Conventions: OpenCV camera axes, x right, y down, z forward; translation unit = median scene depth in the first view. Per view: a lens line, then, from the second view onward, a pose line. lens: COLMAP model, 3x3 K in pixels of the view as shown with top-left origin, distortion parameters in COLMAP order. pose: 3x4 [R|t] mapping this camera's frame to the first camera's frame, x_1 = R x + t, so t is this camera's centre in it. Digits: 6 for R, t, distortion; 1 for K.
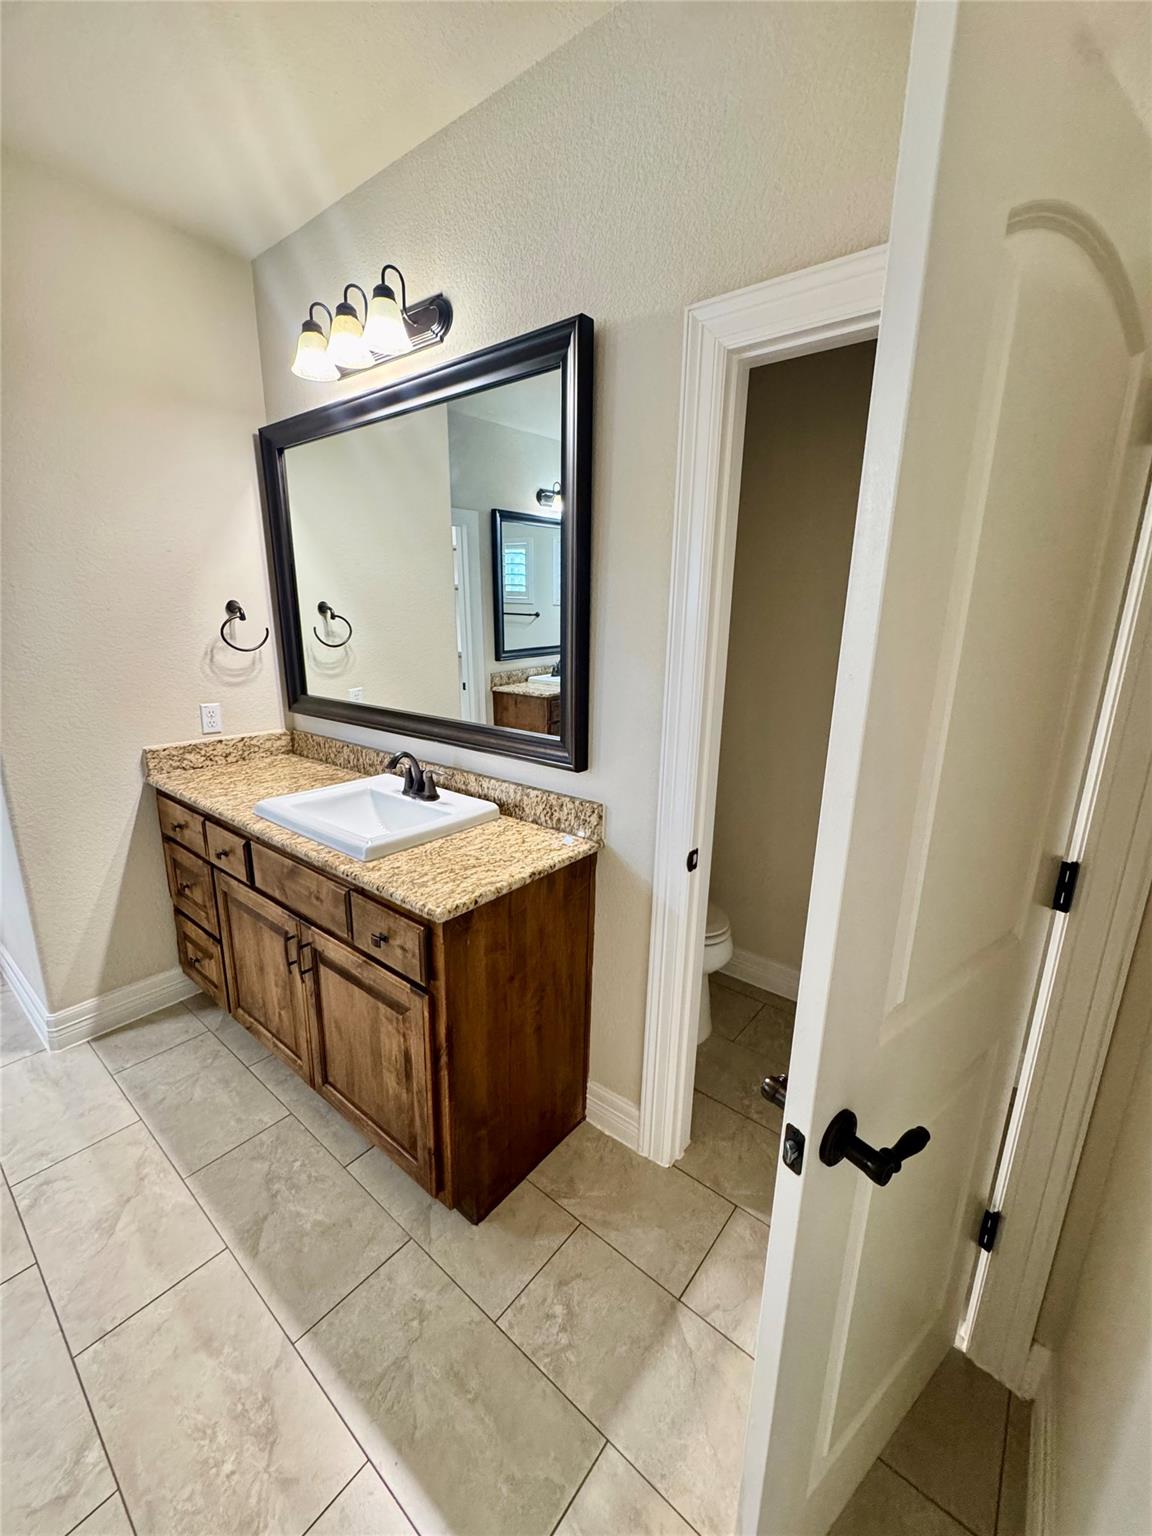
lens RADIAL K [[615.8, 0, 572.6], [0, 615.8, 765.2], [0, 0, 1]] dist [-0.003189, 0.000951]
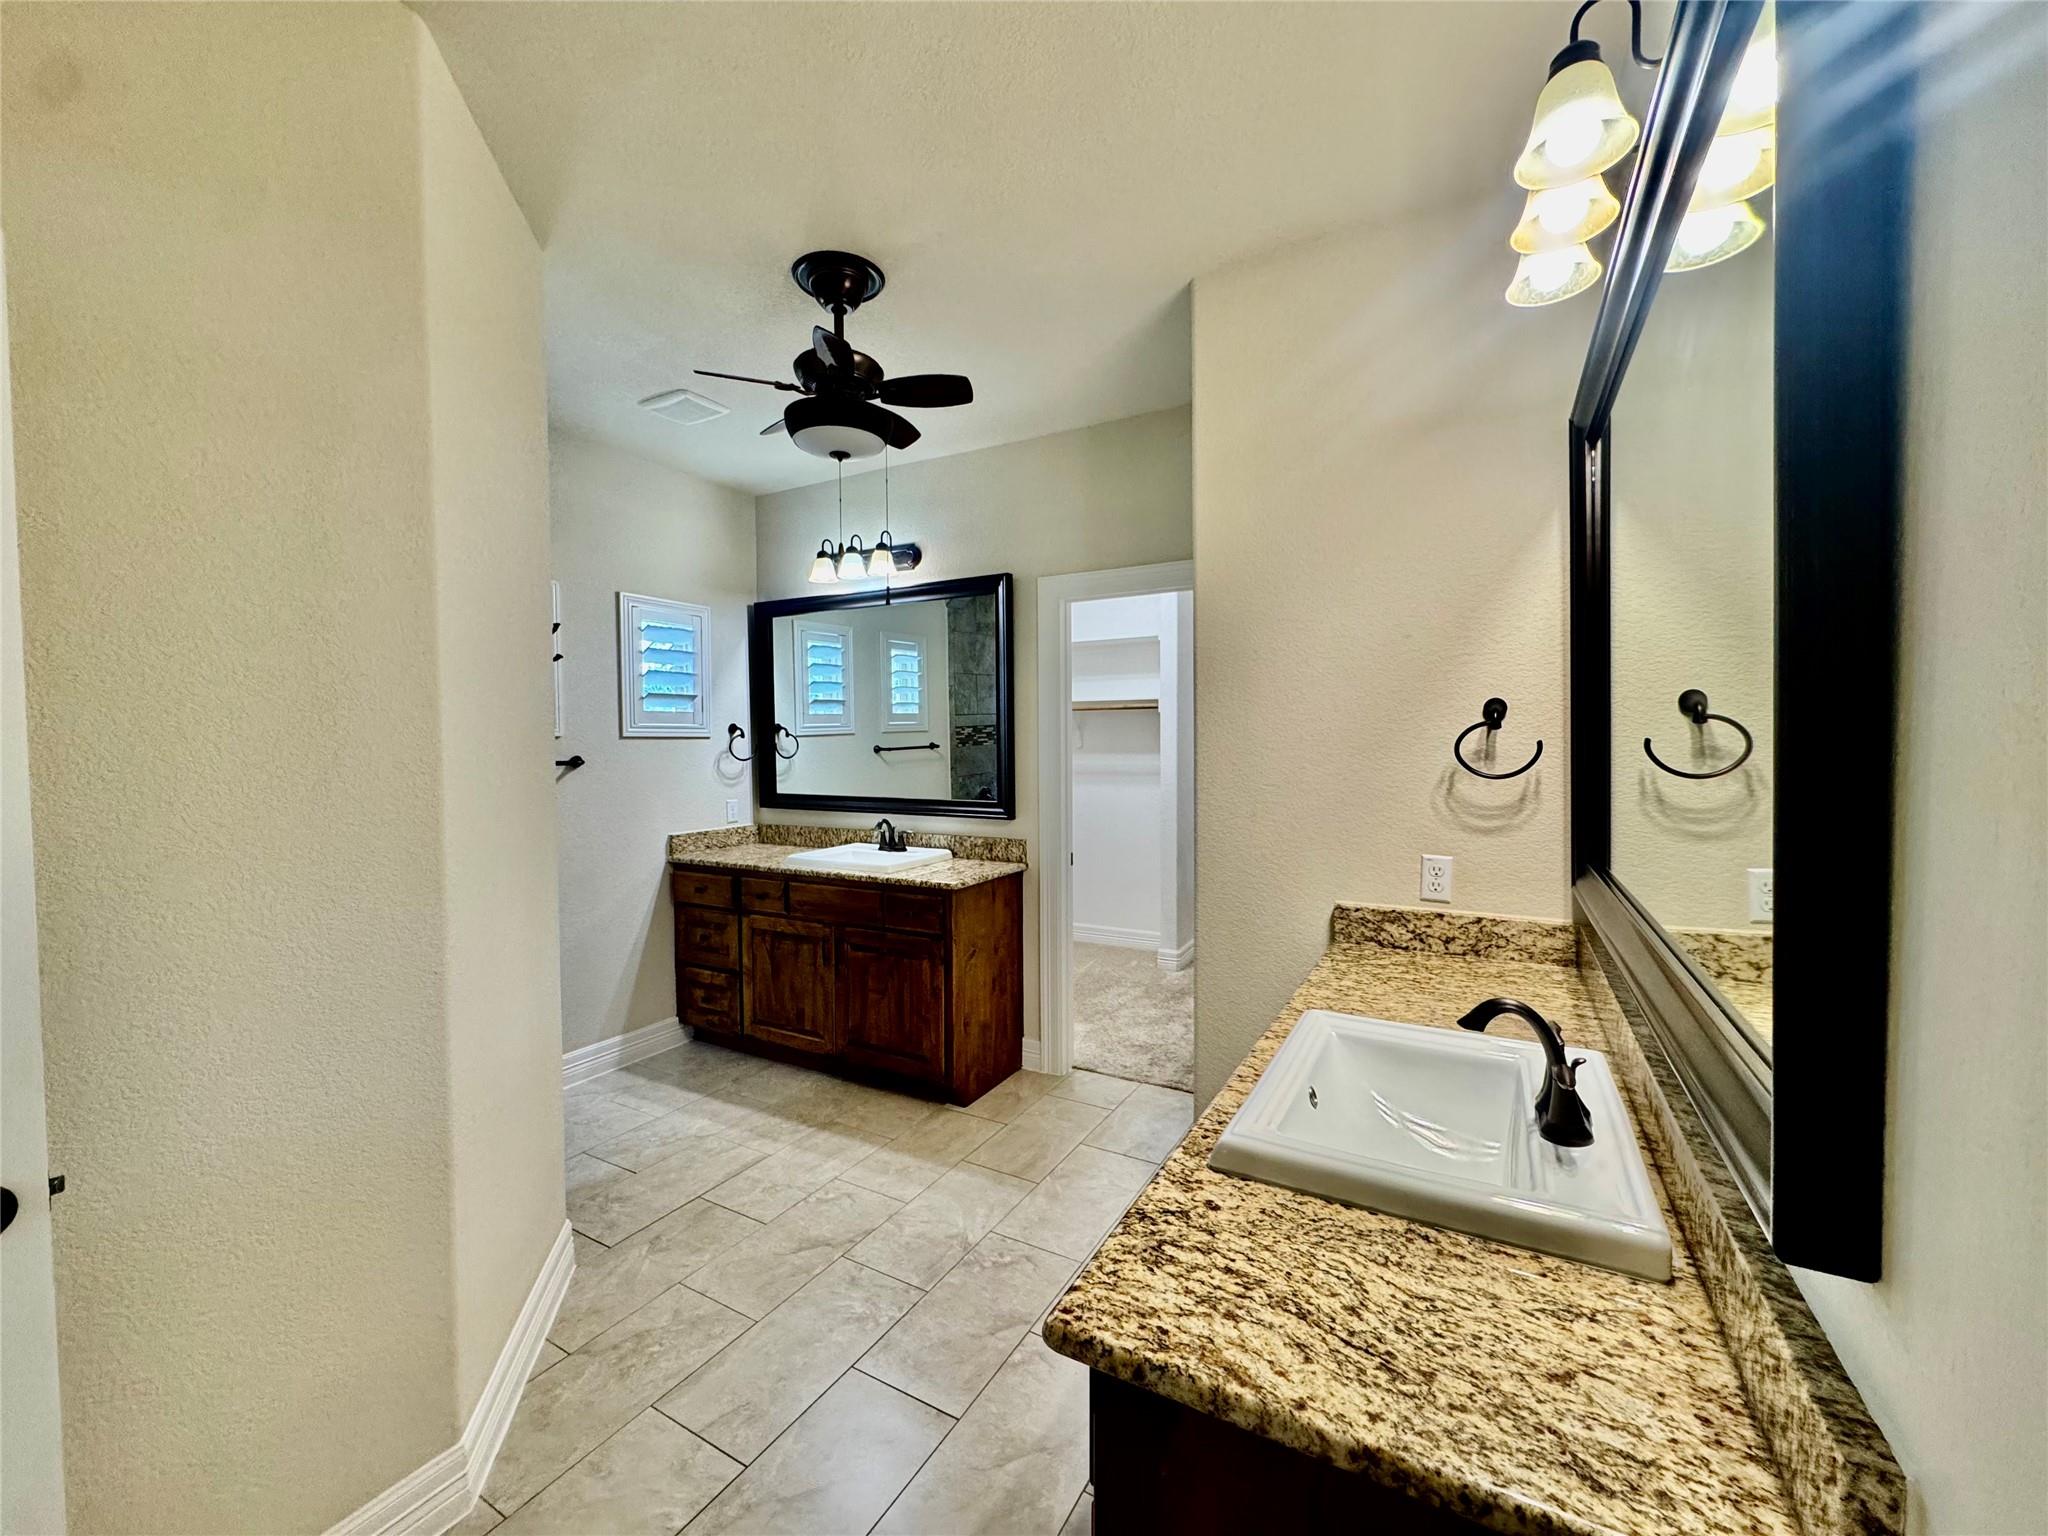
lens RADIAL K [[821.0, 0, 1022.4], [0, 821.0, 776.1], [0, 0, 1]] dist [-0.003189, 0.000951]
pose [[0.154786, 0.021745, -0.987709, 0.264014], [-0.218331, 0.975792, -0.012733, -0.100891], [0.963521, 0.217618, 0.155787, 0.569584]]
